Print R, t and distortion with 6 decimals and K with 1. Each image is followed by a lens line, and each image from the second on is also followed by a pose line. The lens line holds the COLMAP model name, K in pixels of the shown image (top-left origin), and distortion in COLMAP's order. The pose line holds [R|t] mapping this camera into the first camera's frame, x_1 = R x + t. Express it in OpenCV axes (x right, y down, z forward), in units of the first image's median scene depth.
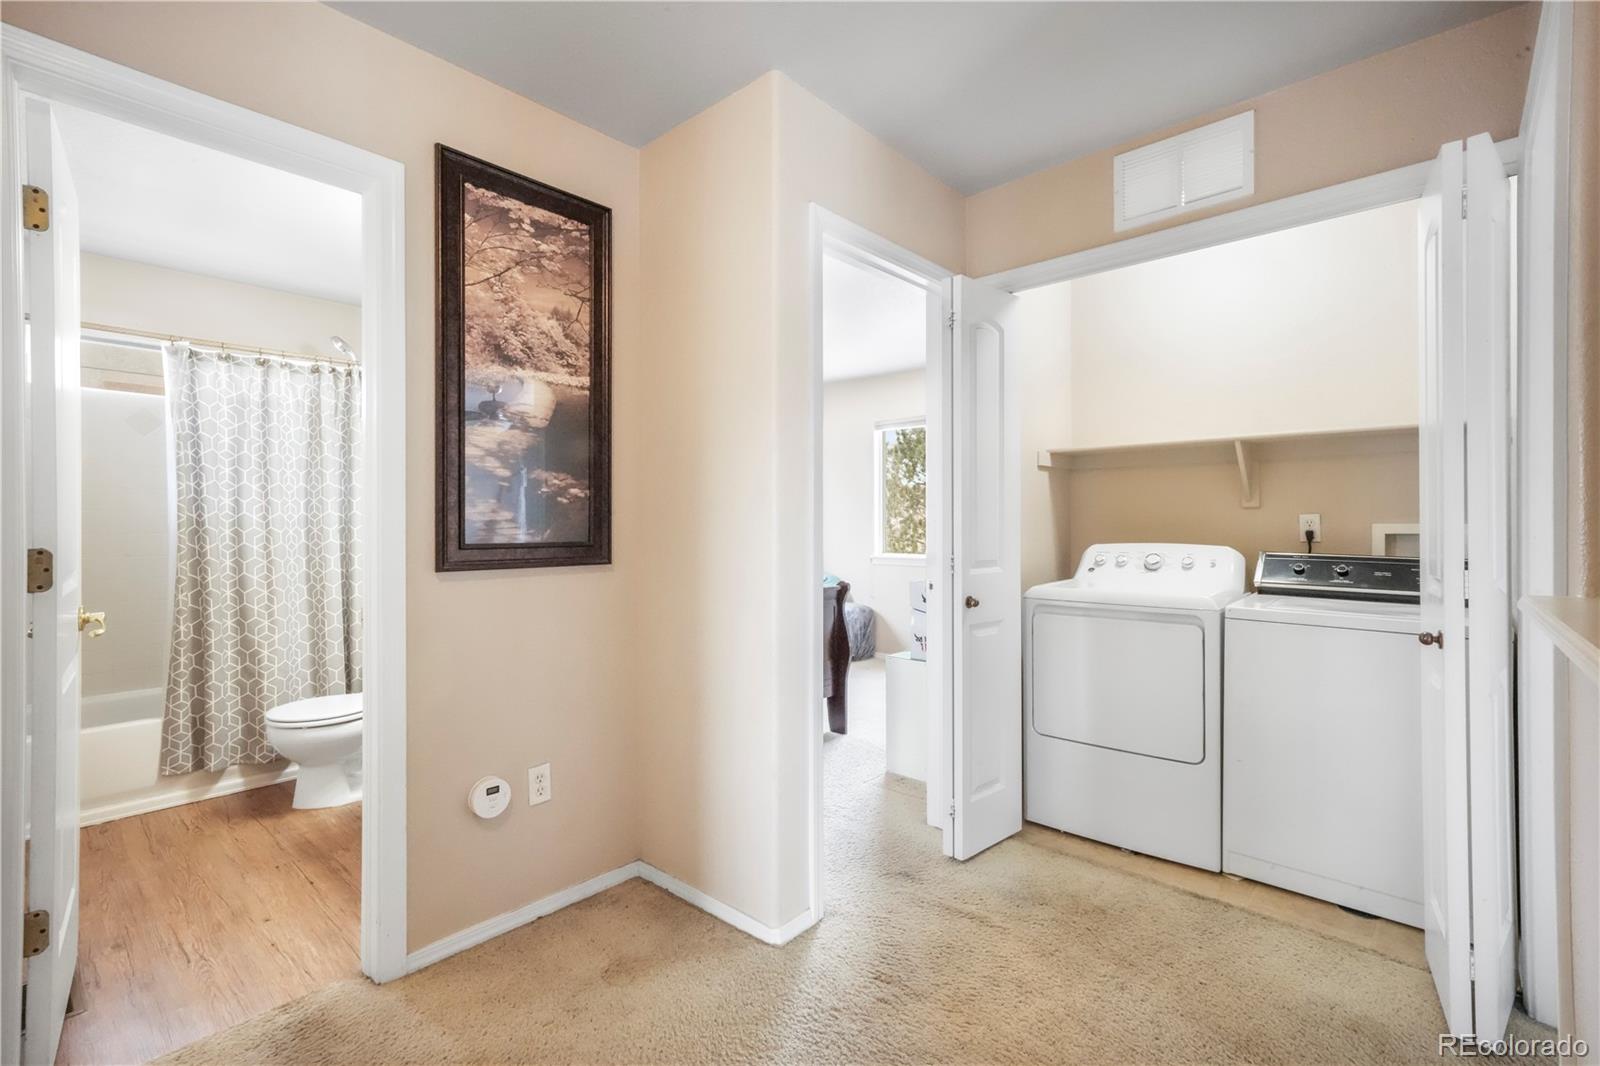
lens RADIAL K [[714.8, 0, 797.6], [0, 714.8, 526.0], [0, 0, 1]] dist [0.000519, 0.000460]
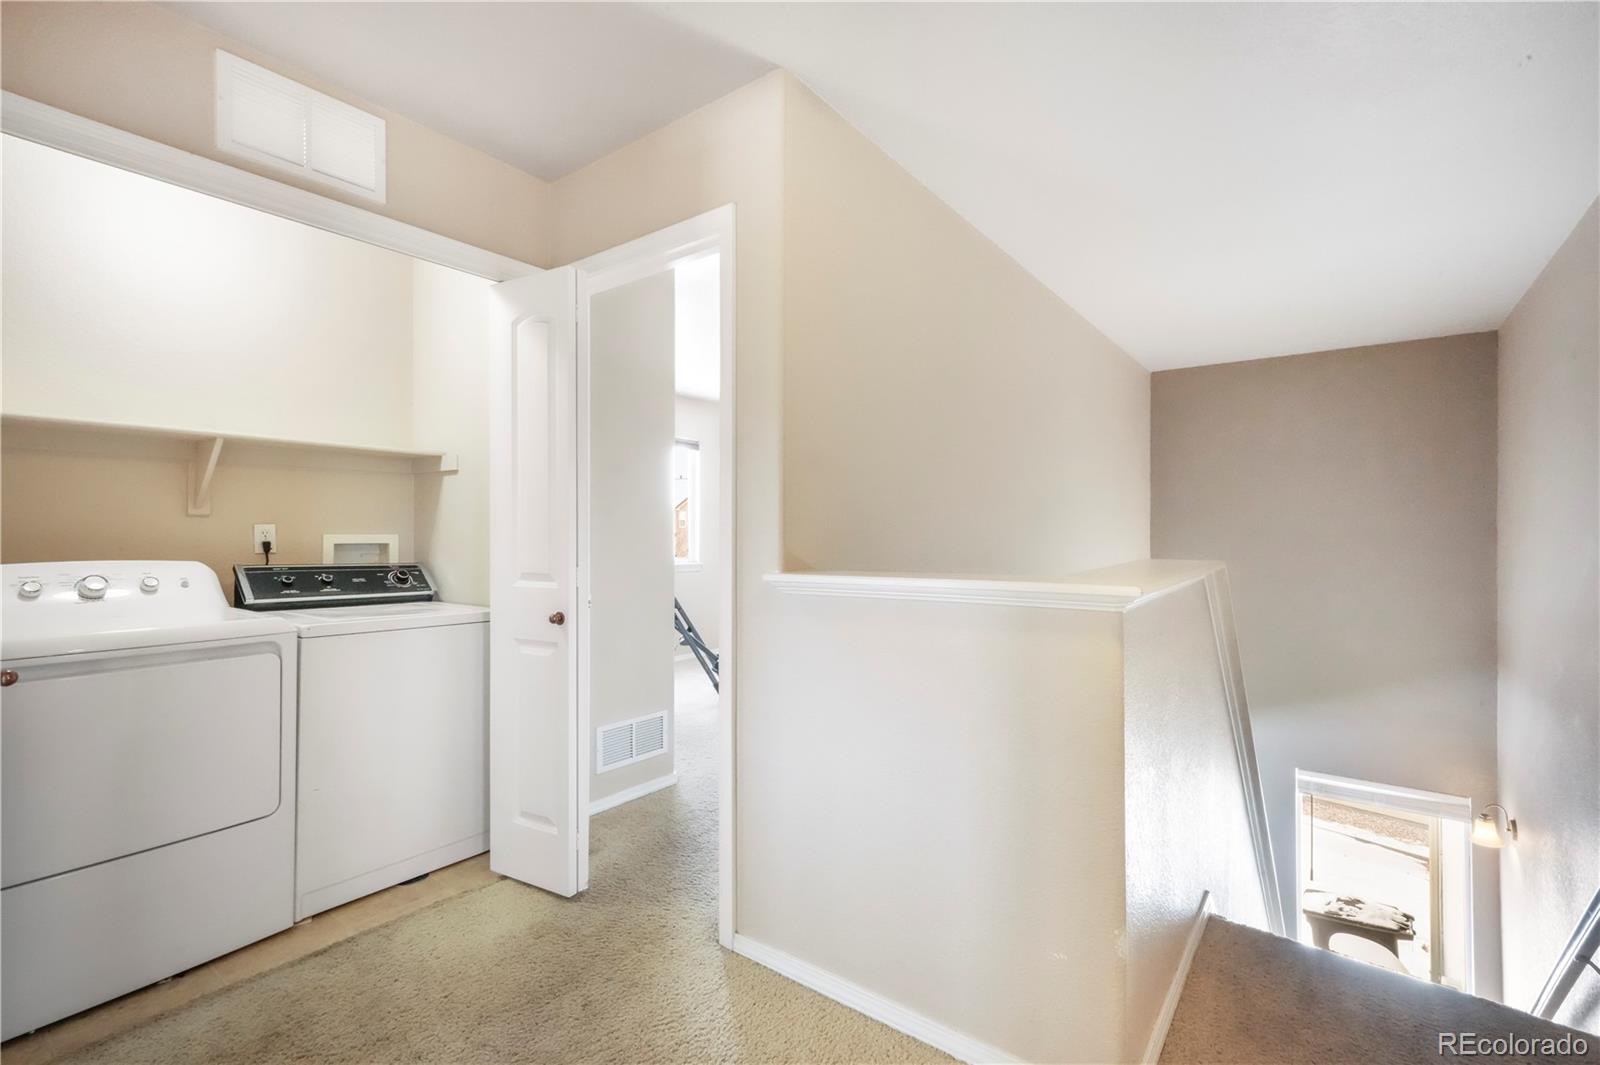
lens RADIAL K [[714.8, 0, 798.2], [0, 714.8, 530.9], [0, 0, 1]] dist [0.000519, 0.000460]
pose [[-0.095356, 0.002334, 0.995440, -0.336408], [0.001889, 0.999996, -0.002164, -0.004584], [-0.995441, 0.001674, -0.095360, 0.427443]]
